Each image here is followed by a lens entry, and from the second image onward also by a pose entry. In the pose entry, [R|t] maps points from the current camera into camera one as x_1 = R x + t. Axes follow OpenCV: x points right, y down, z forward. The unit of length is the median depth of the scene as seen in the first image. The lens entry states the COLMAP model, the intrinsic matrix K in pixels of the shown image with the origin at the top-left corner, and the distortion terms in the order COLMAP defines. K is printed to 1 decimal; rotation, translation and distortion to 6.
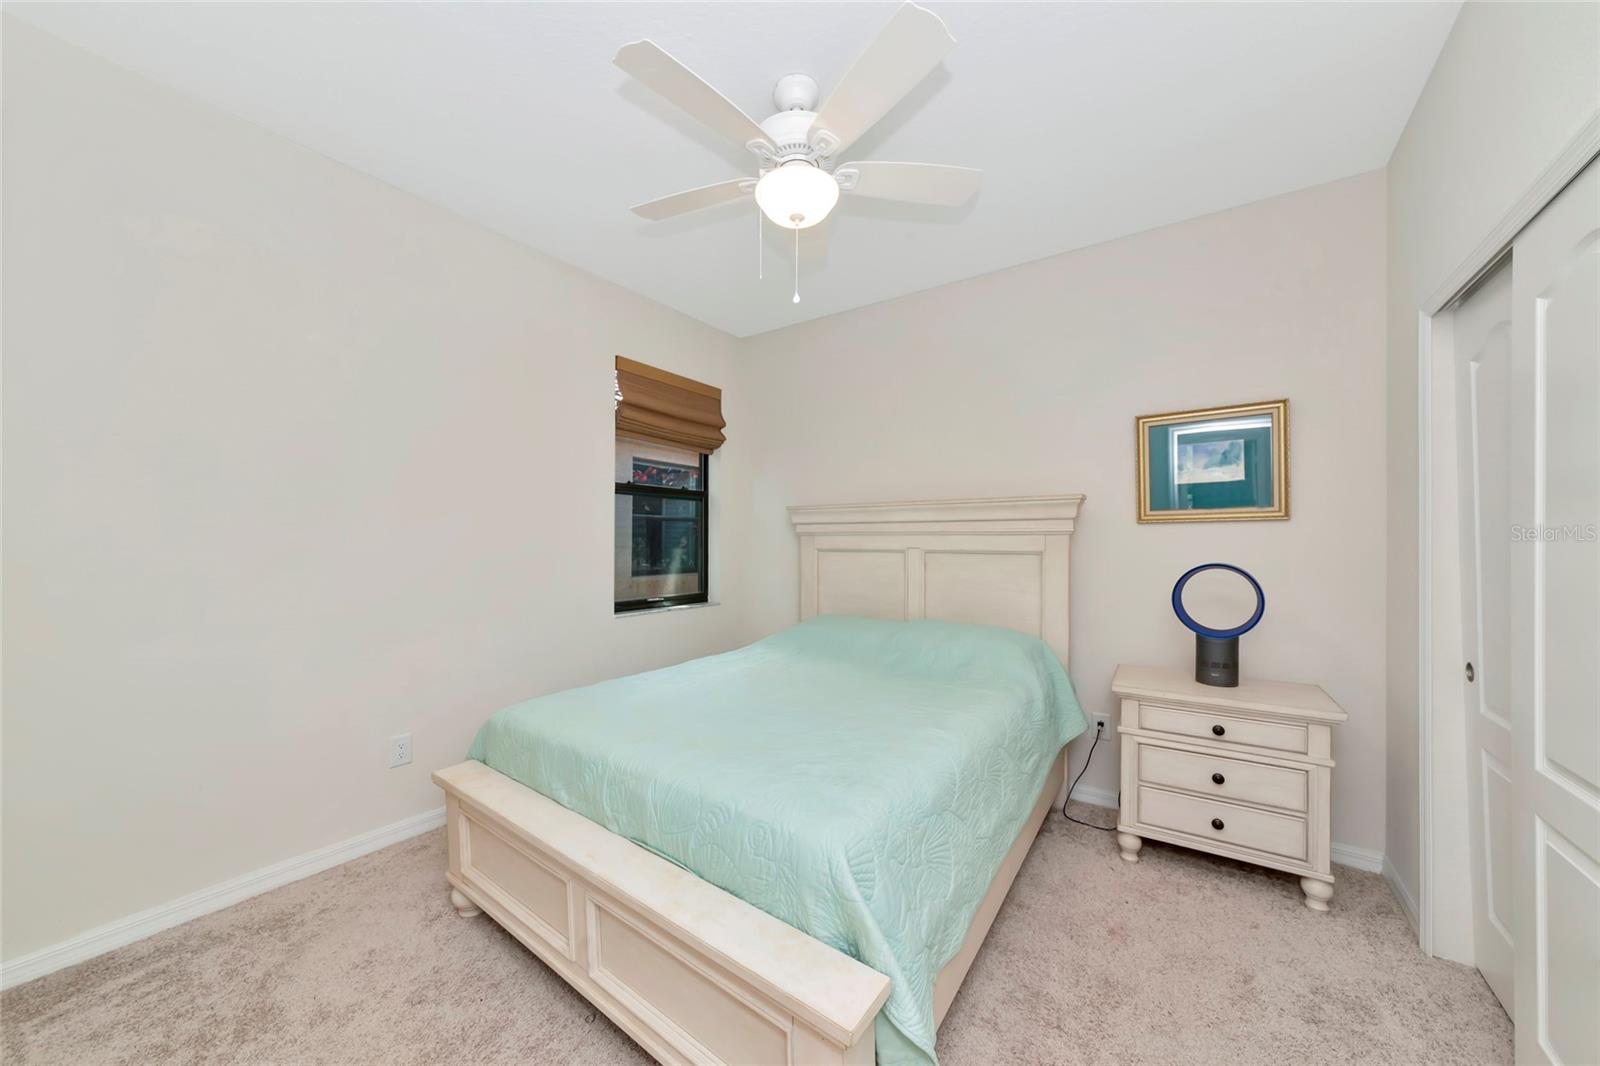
lens RADIAL K [[557.0, 0, 794.9], [0, 557.0, 539.3], [0, 0, 1]] dist [0.000892, 0.000013]
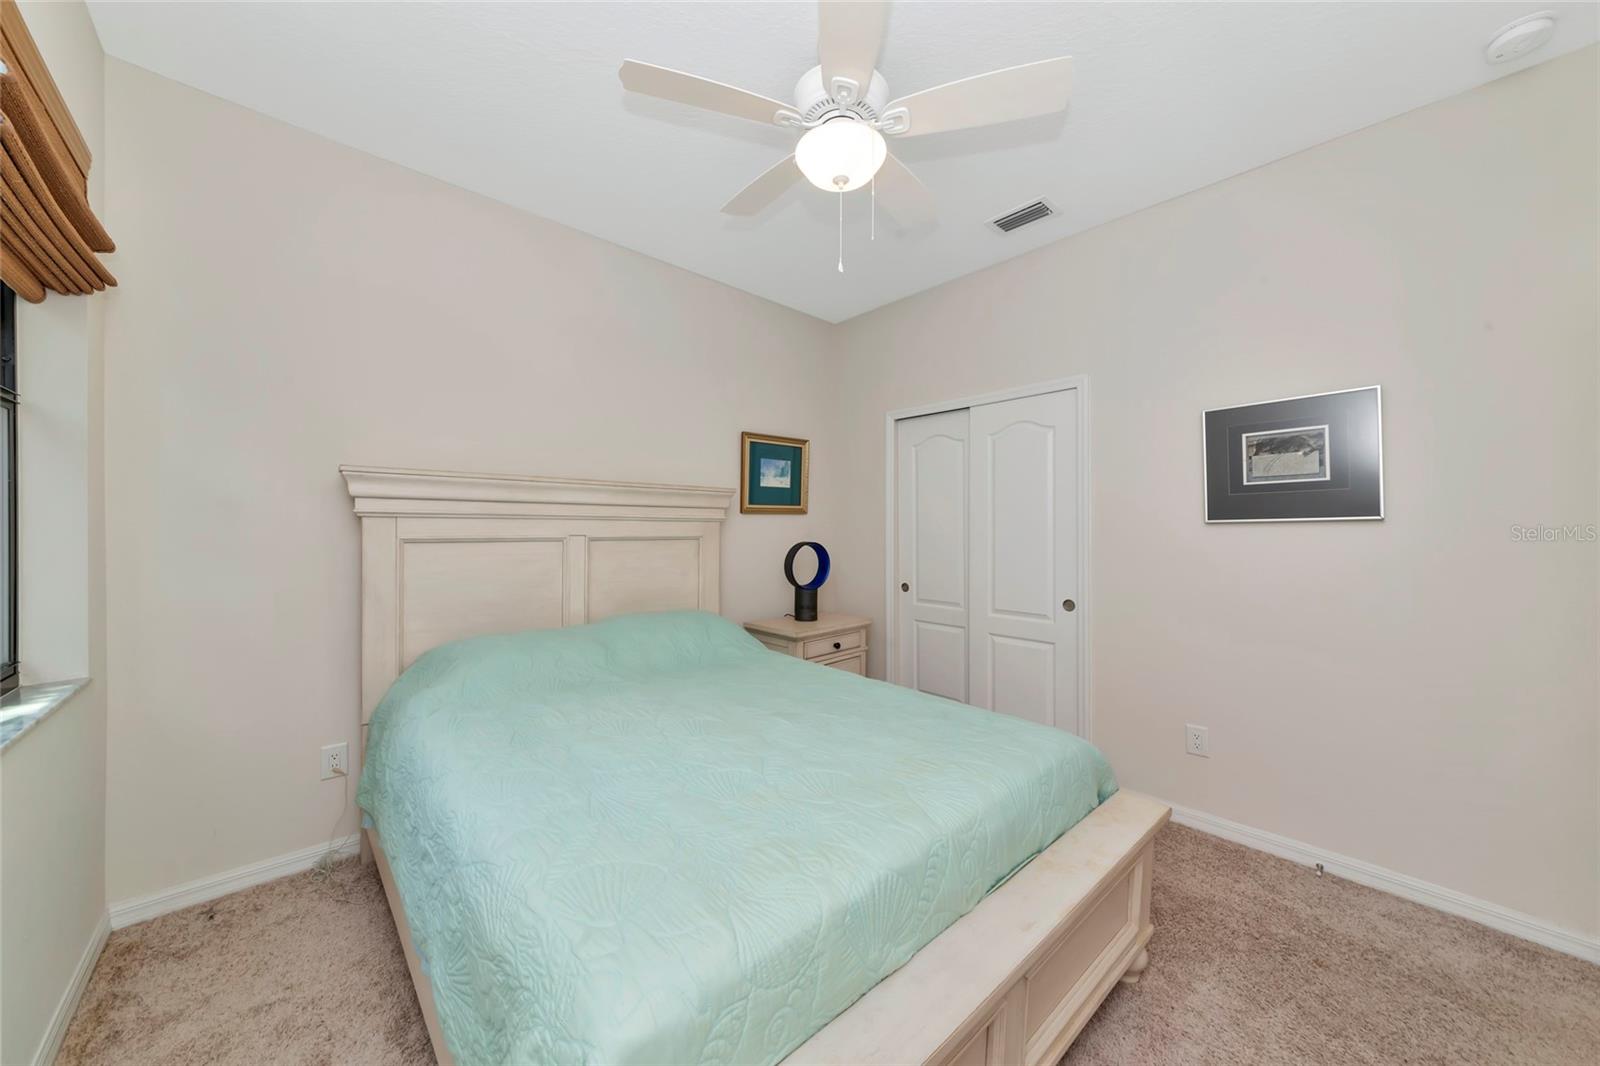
lens RADIAL K [[557.0, 0, 796.6], [0, 557.0, 526.0], [0, 0, 1]] dist [0.000892, 0.000013]
pose [[0.194884, 0.000676, 0.980826, -0.634376], [-0.006474, 0.999979, 0.000598, -0.001148], [-0.980805, -0.006467, 0.194884, 0.610561]]
